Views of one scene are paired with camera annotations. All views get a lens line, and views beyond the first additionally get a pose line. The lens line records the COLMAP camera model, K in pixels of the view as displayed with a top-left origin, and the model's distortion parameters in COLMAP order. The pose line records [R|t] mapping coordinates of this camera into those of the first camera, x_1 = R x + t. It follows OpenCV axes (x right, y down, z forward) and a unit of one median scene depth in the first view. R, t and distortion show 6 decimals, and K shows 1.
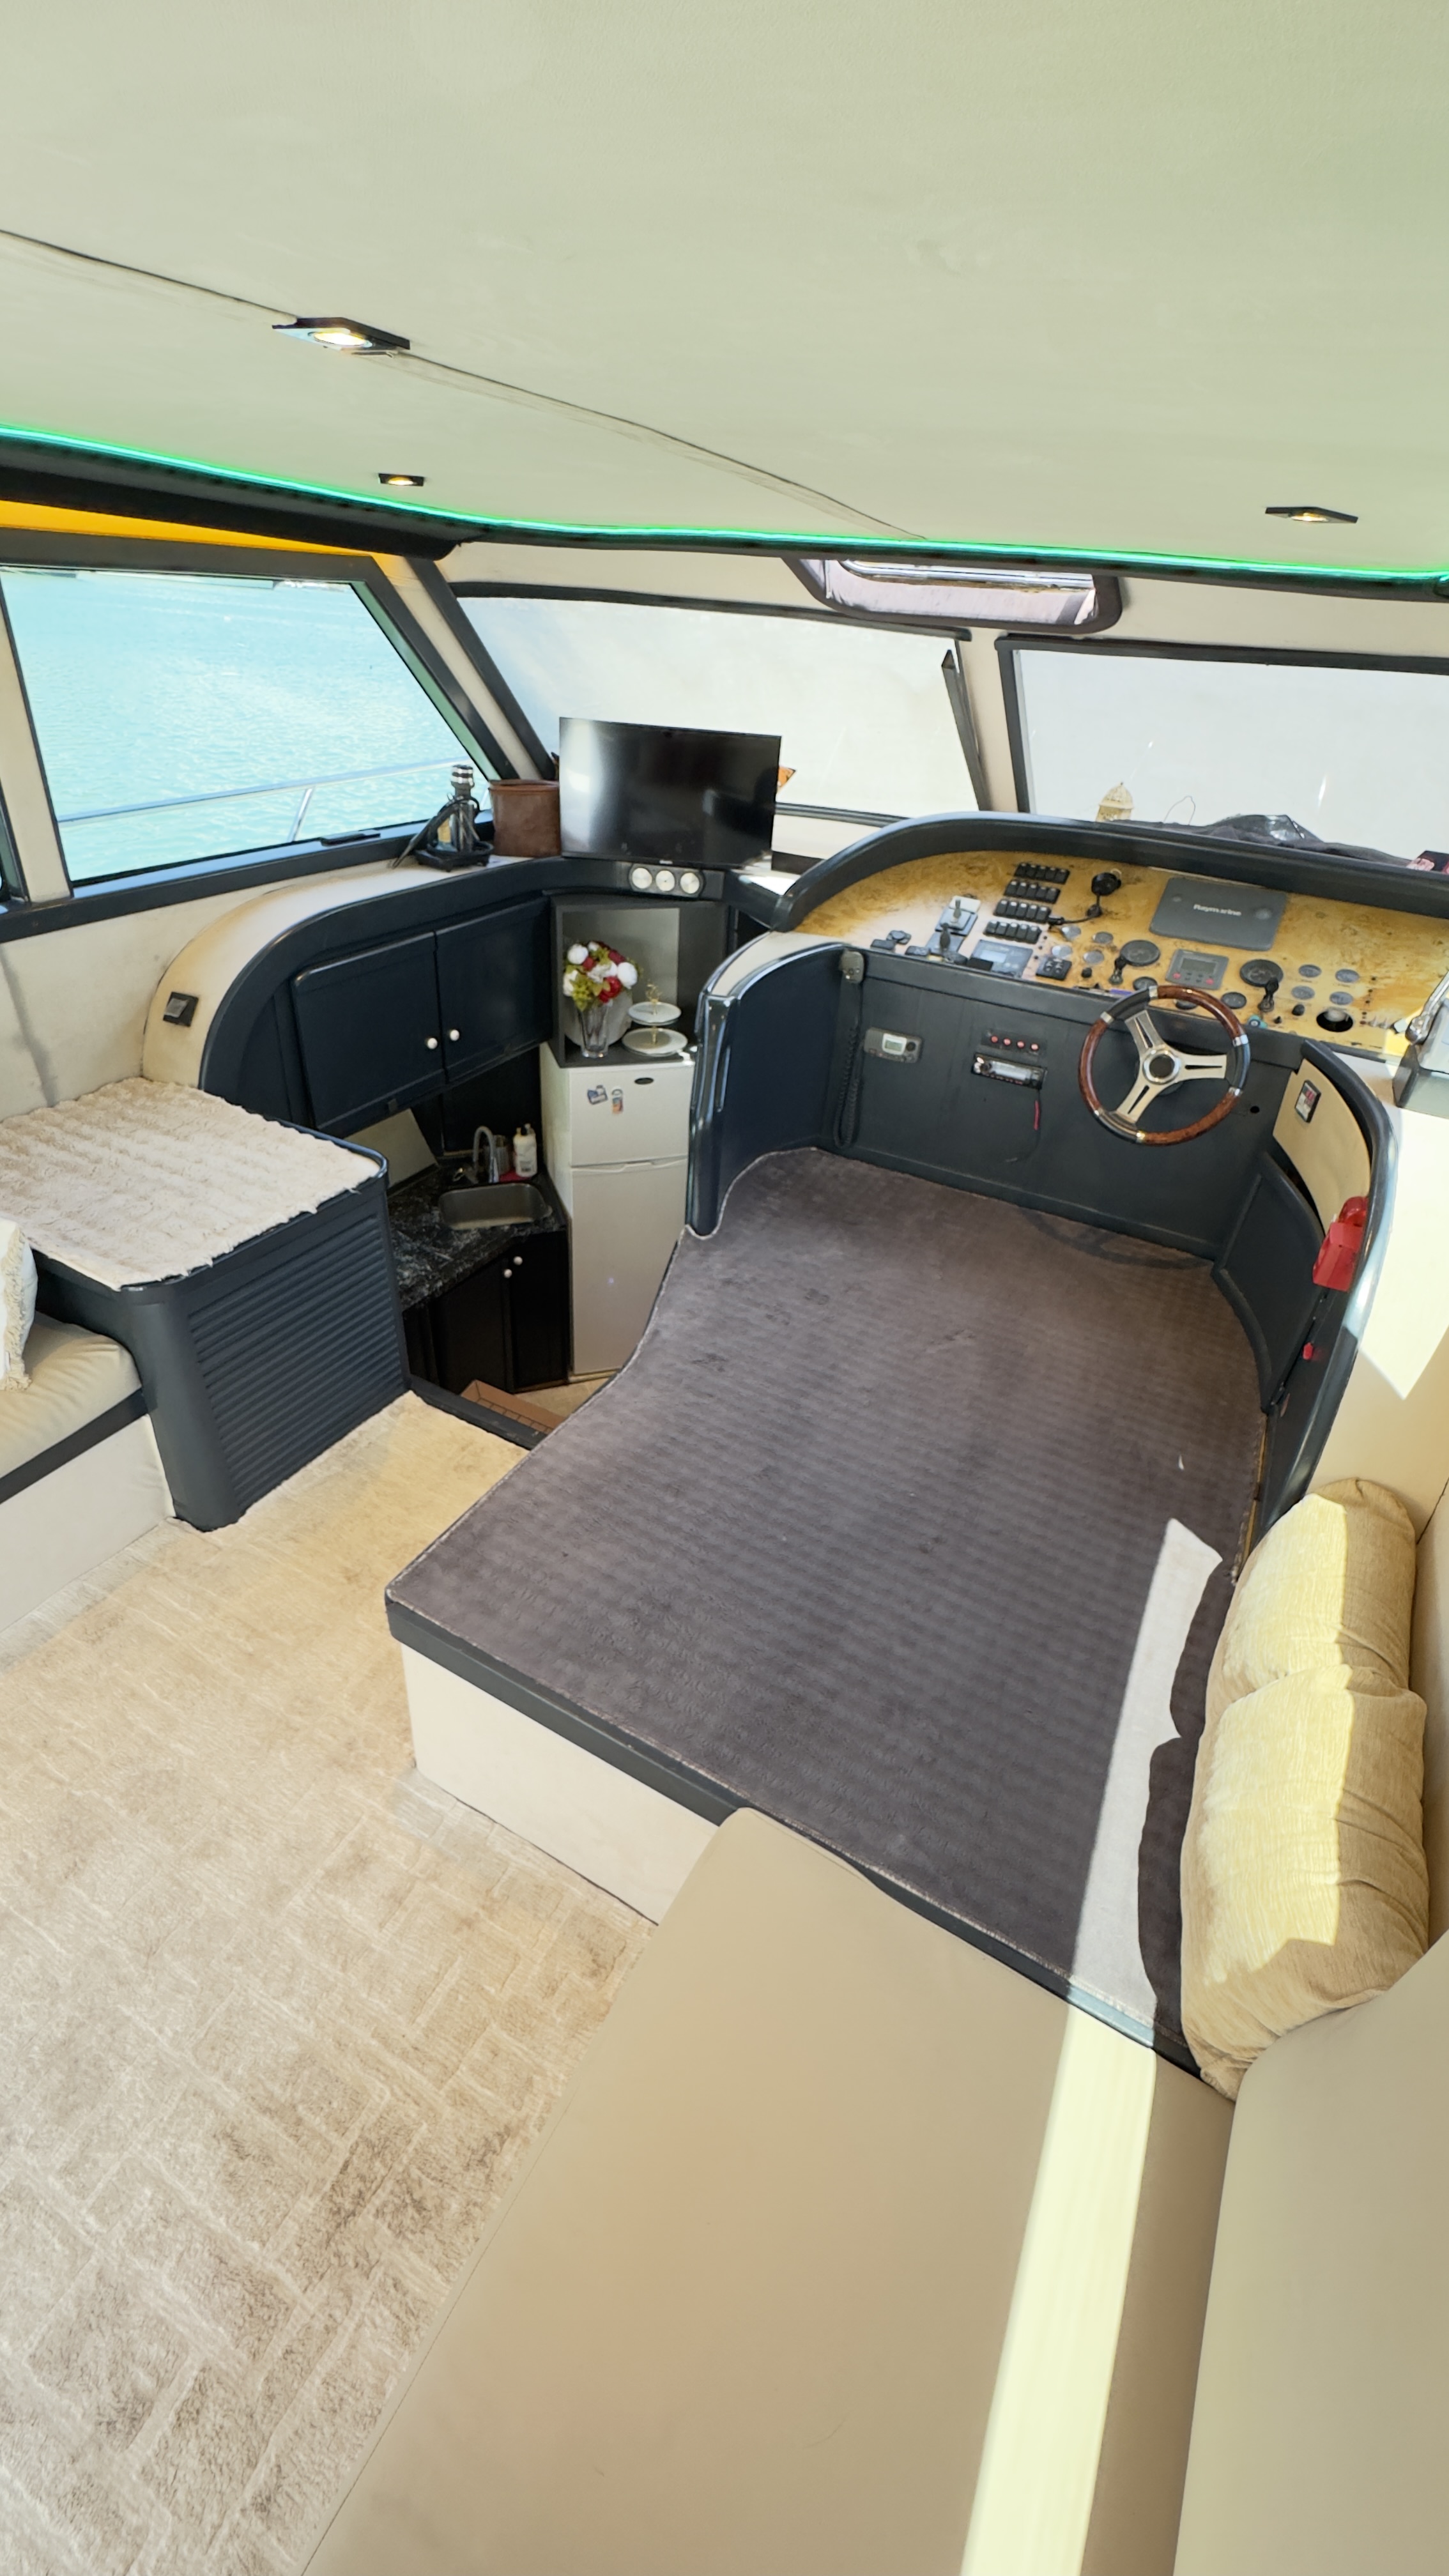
lens RADIAL K [[1045.5, 0, 720.4], [0, 1045.5, 1285.2], [0, 0, 1]] dist [-0.010174, 0.002209]
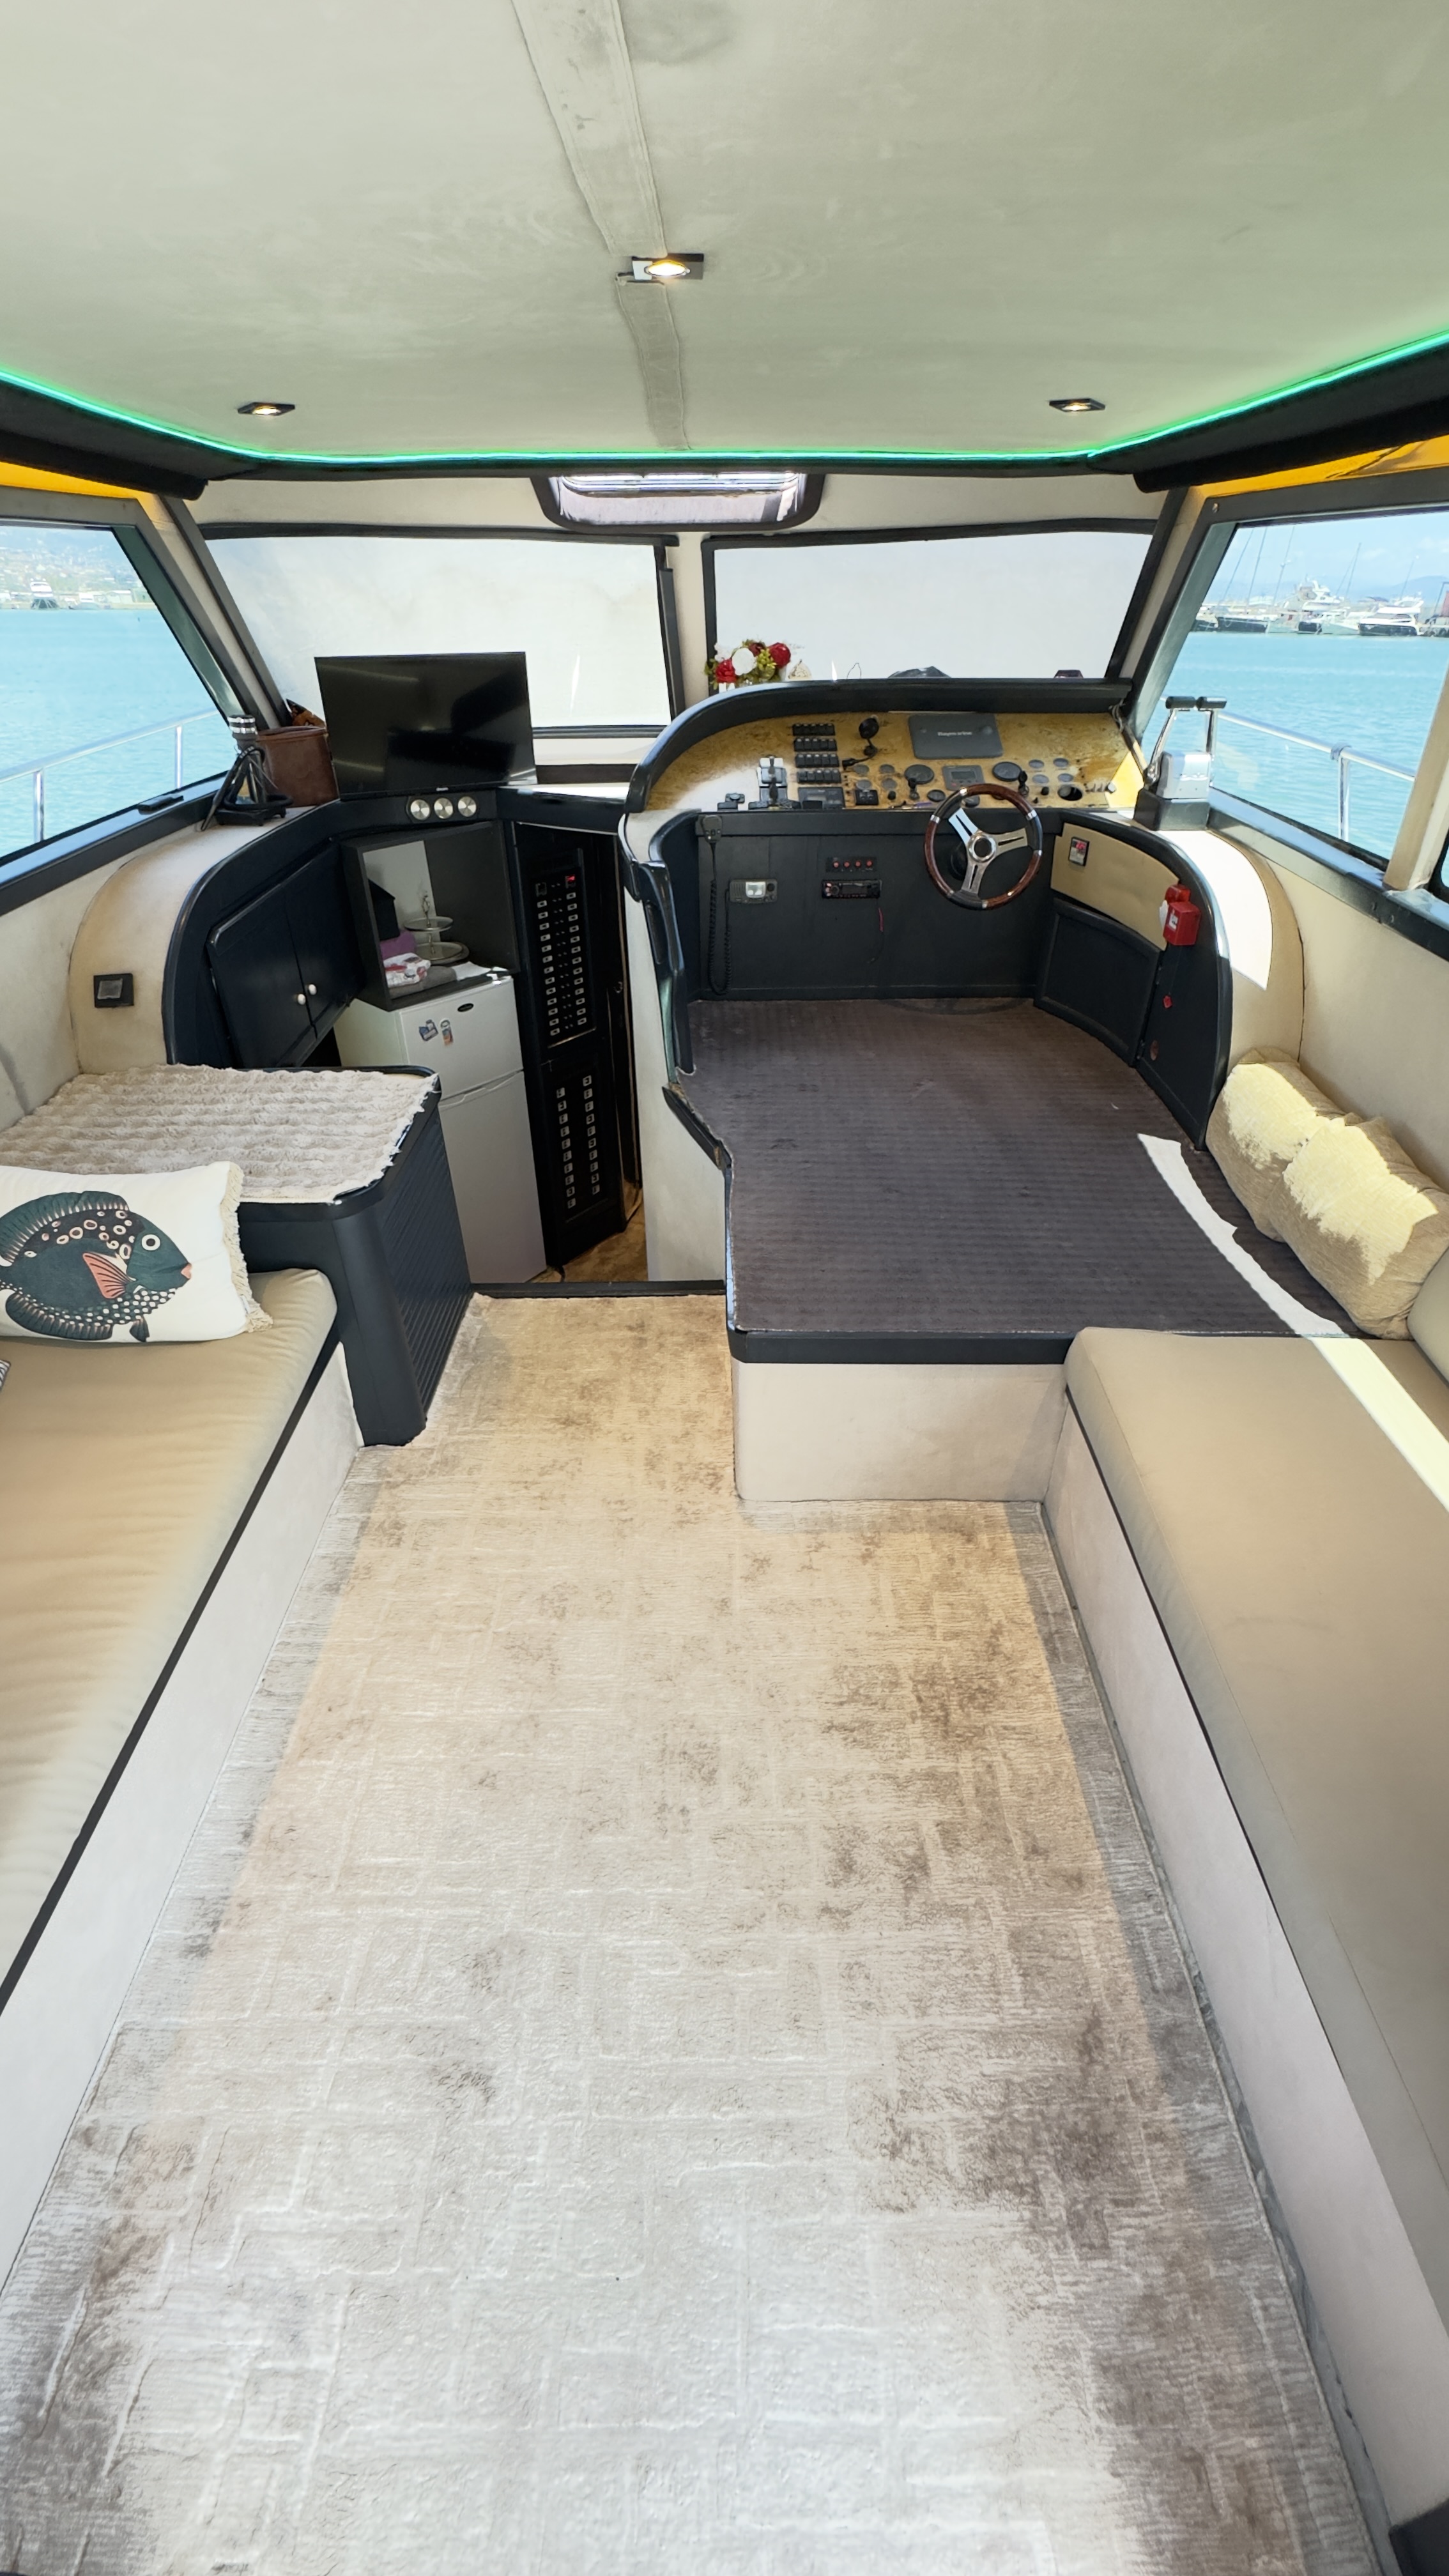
lens RADIAL K [[1045.5, 0, 733.6], [0, 1045.5, 1288.3], [0, 0, 1]] dist [-0.010174, 0.002209]
pose [[0.874153, -0.329925, 0.356379, -0.450478], [0.317383, 0.943528, 0.094989, 0.080753], [-0.367593, 0.030073, 0.929501, -0.083495]]
